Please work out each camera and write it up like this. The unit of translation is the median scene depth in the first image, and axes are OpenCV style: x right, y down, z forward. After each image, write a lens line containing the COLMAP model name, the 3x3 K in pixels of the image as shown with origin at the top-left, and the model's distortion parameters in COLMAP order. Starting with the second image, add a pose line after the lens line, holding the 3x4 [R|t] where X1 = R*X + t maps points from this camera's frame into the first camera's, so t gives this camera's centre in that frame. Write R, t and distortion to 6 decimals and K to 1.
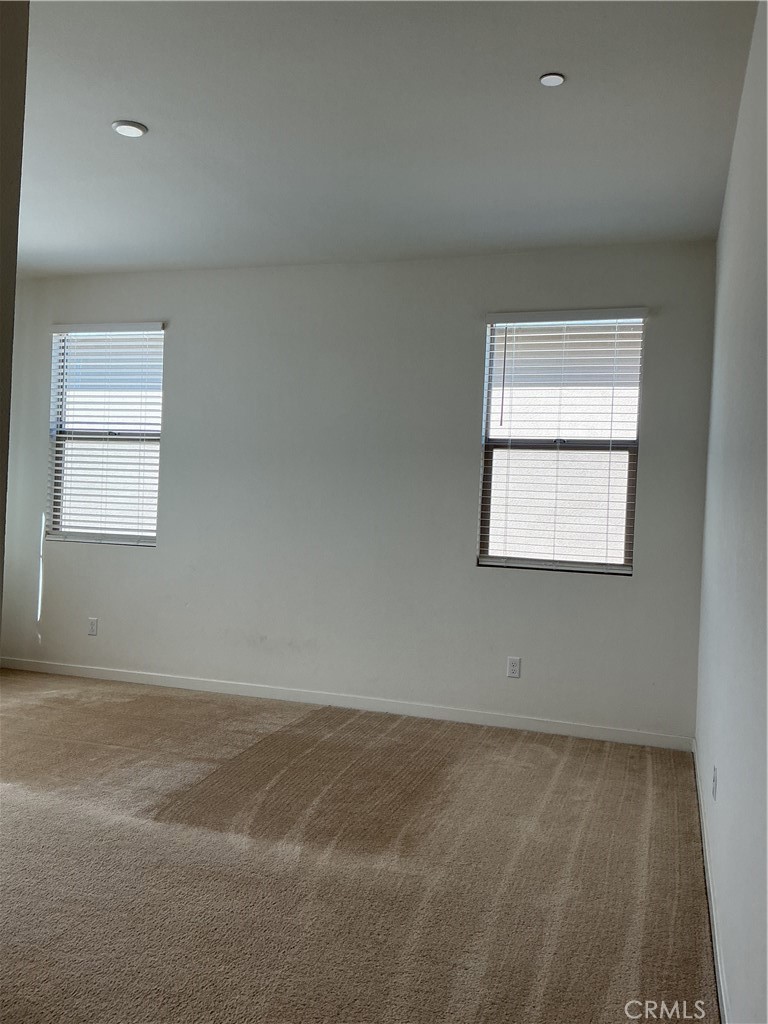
lens RADIAL K [[861.0, 0, 385.1], [0, 861.0, 512.5], [0, 0, 1]] dist [0.016711, -0.010516]
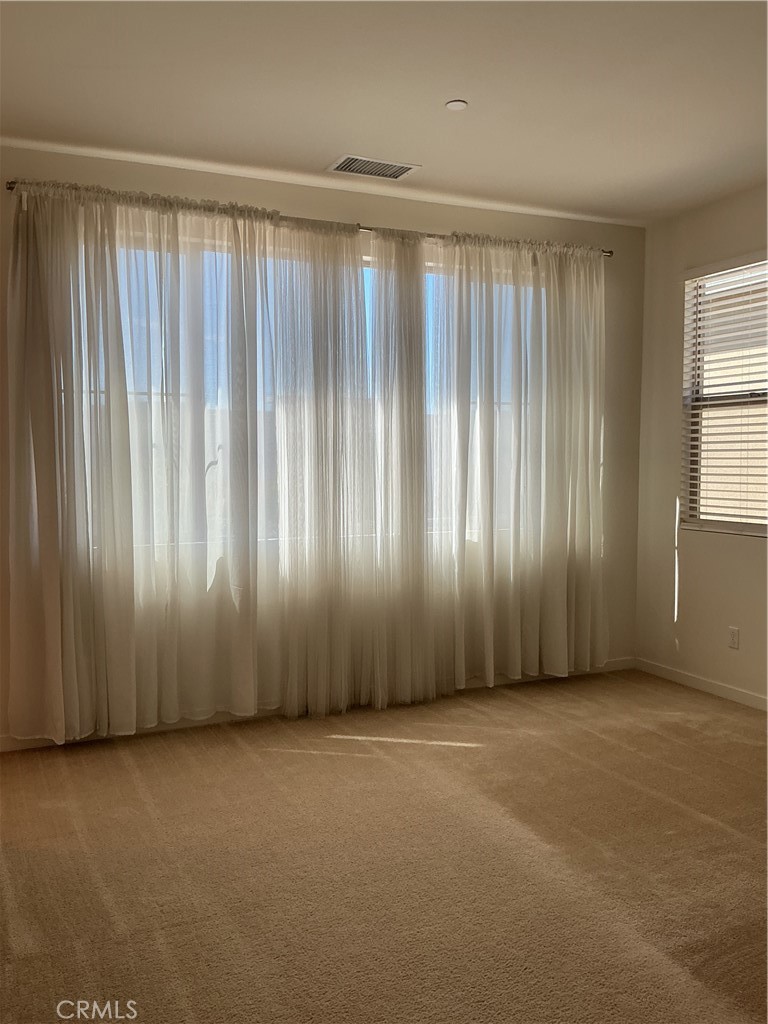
lens RADIAL K [[861.0, 0, 383.0], [0, 861.0, 512.6], [0, 0, 1]] dist [0.016711, -0.010516]
pose [[0.661773, 0.000570, -0.749704, 0.048741], [0.036803, 0.998769, 0.033246, -0.023217], [0.748800, -0.049592, 0.660938, 0.221373]]
